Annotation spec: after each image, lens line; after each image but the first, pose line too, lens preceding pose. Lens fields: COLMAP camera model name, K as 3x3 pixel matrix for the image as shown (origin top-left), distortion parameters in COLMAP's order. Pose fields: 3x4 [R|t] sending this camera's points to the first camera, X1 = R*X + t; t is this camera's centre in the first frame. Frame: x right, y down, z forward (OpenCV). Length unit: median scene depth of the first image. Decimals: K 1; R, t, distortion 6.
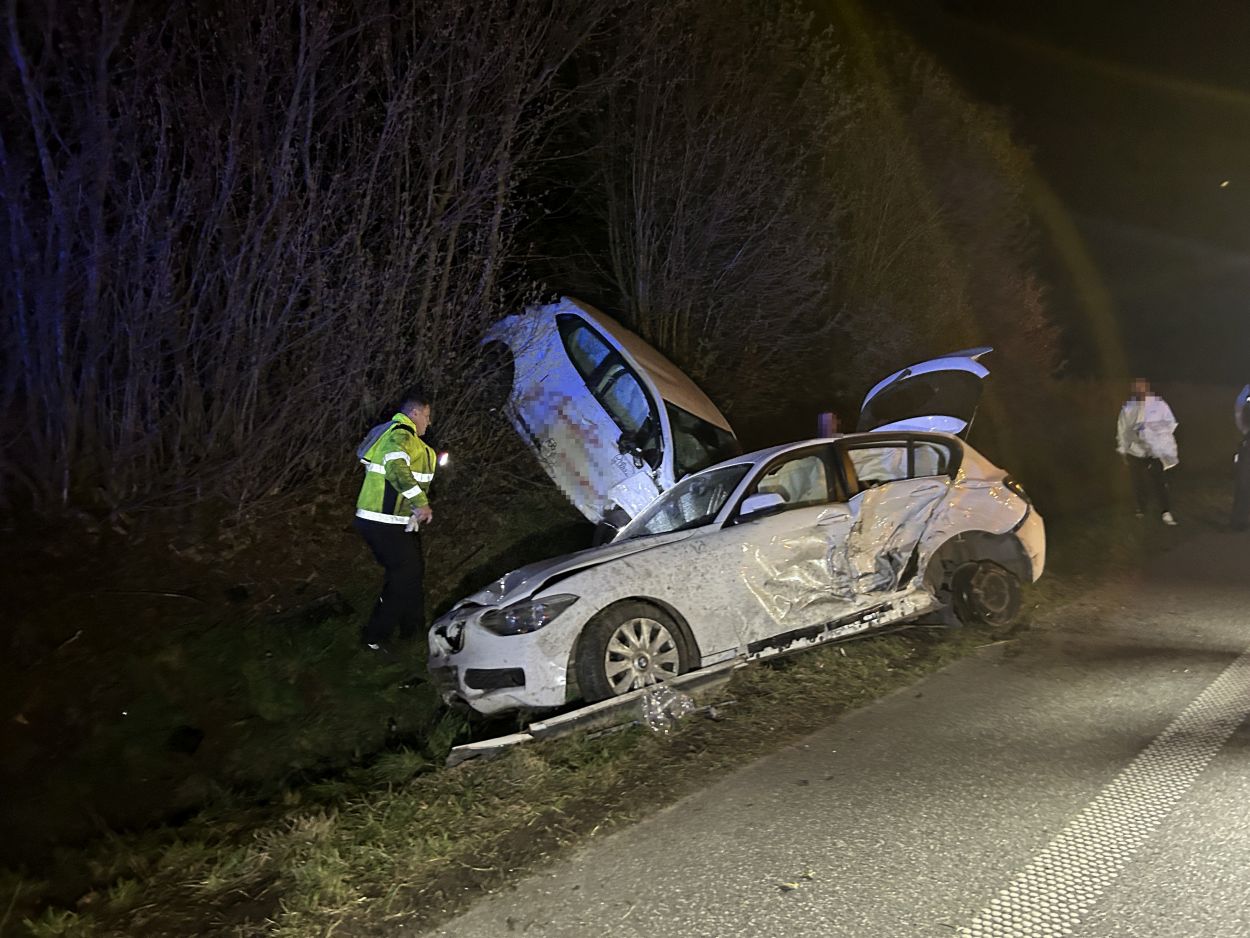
lens RADIAL K [[940.9, 0, 625.7], [0, 940.9, 460.9], [0, 0, 1]] dist [0.056529, -0.073119]
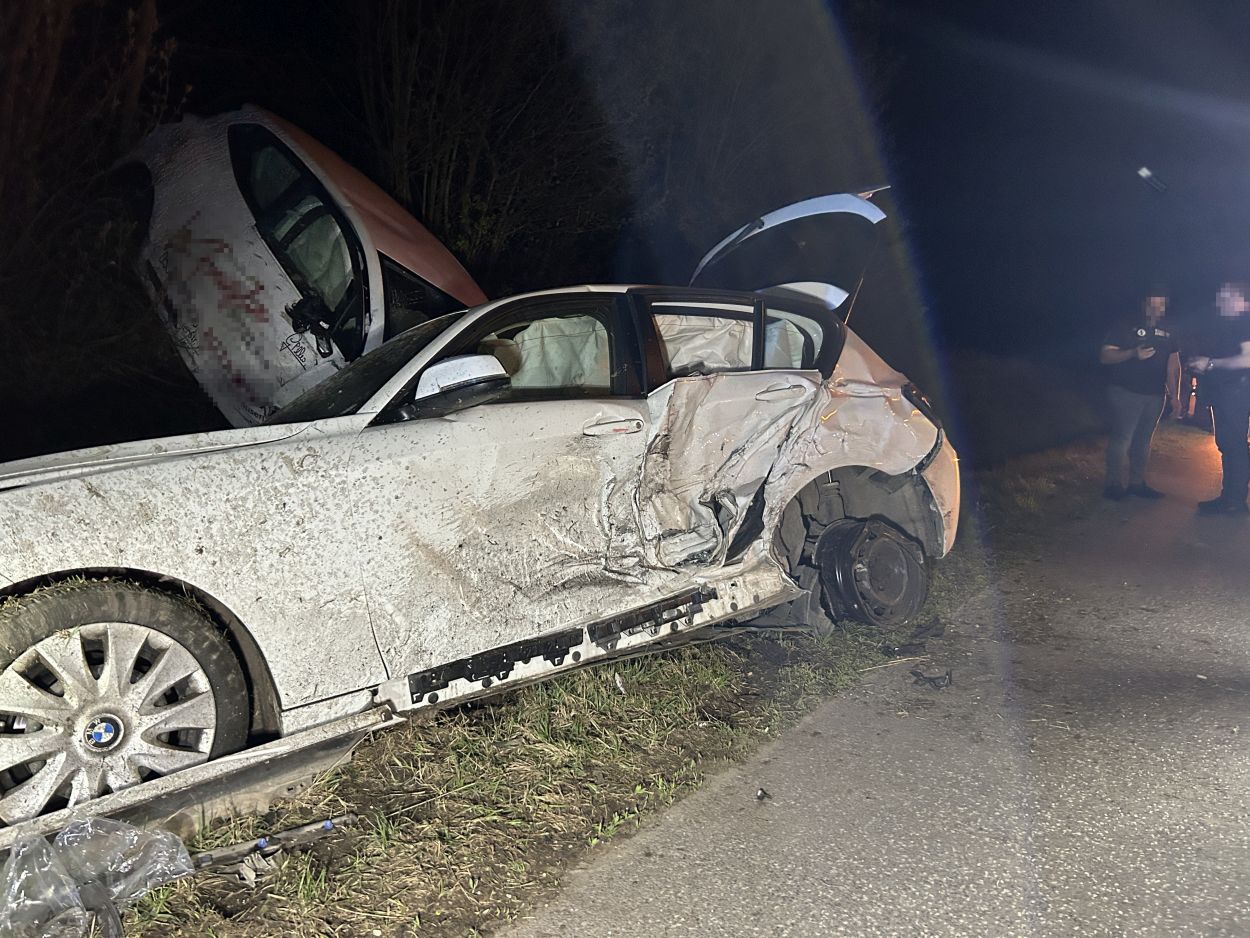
lens RADIAL K [[940.9, 0, 613.8], [0, 940.9, 469.6], [0, 0, 1]] dist [0.056529, -0.073119]
pose [[0.987064, 0.035517, 0.156340, 0.134776], [-0.041868, 0.998418, 0.037520, 0.064070], [-0.154761, -0.043580, 0.986990, 0.470417]]
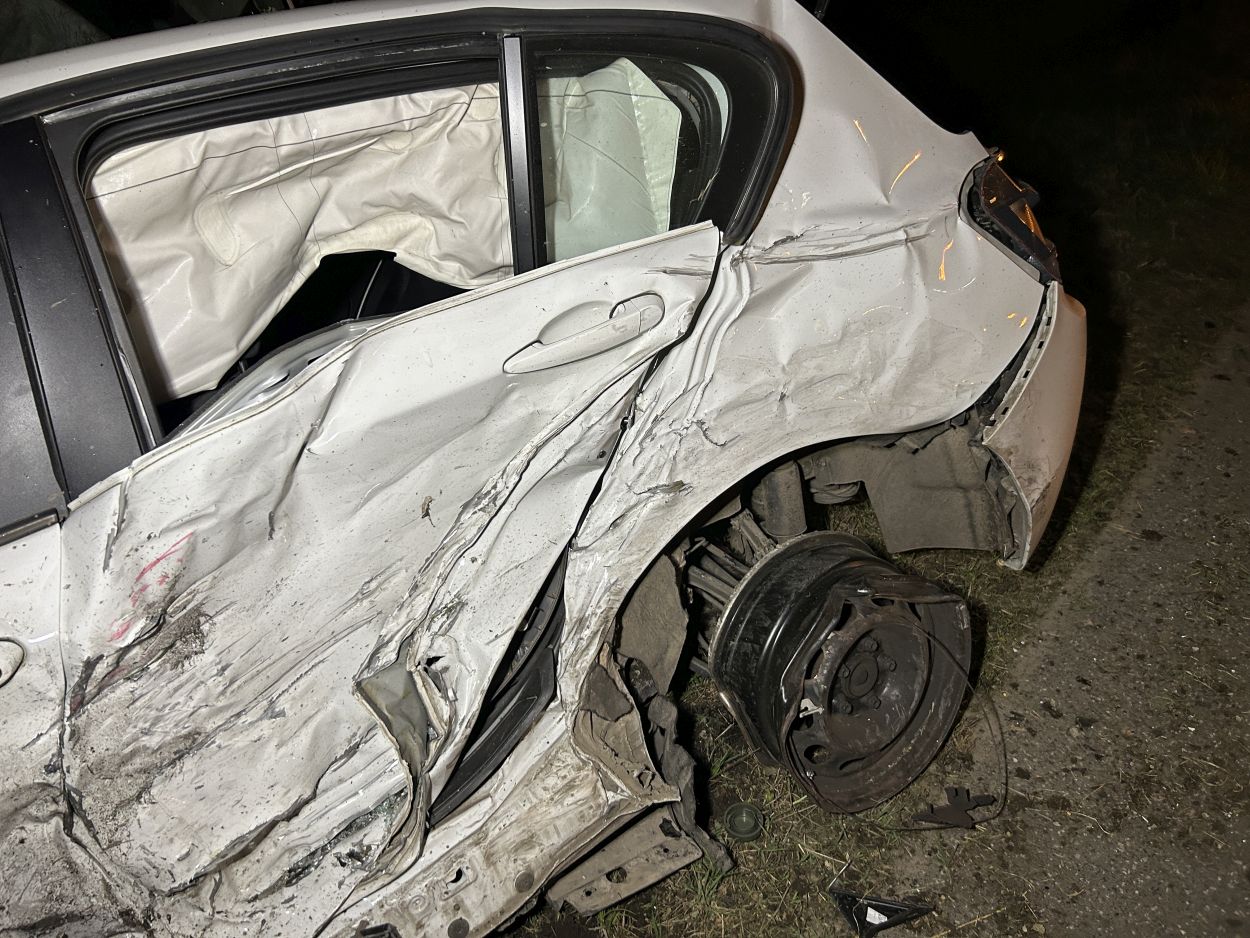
lens RADIAL K [[940.9, 0, 629.6], [0, 940.9, 471.5], [0, 0, 1]] dist [0.056529, -0.073119]
pose [[0.995285, -0.076048, 0.060198, 0.324998], [0.036414, 0.868245, 0.494797, -0.044010], [-0.089895, -0.490272, 0.866921, 0.843924]]
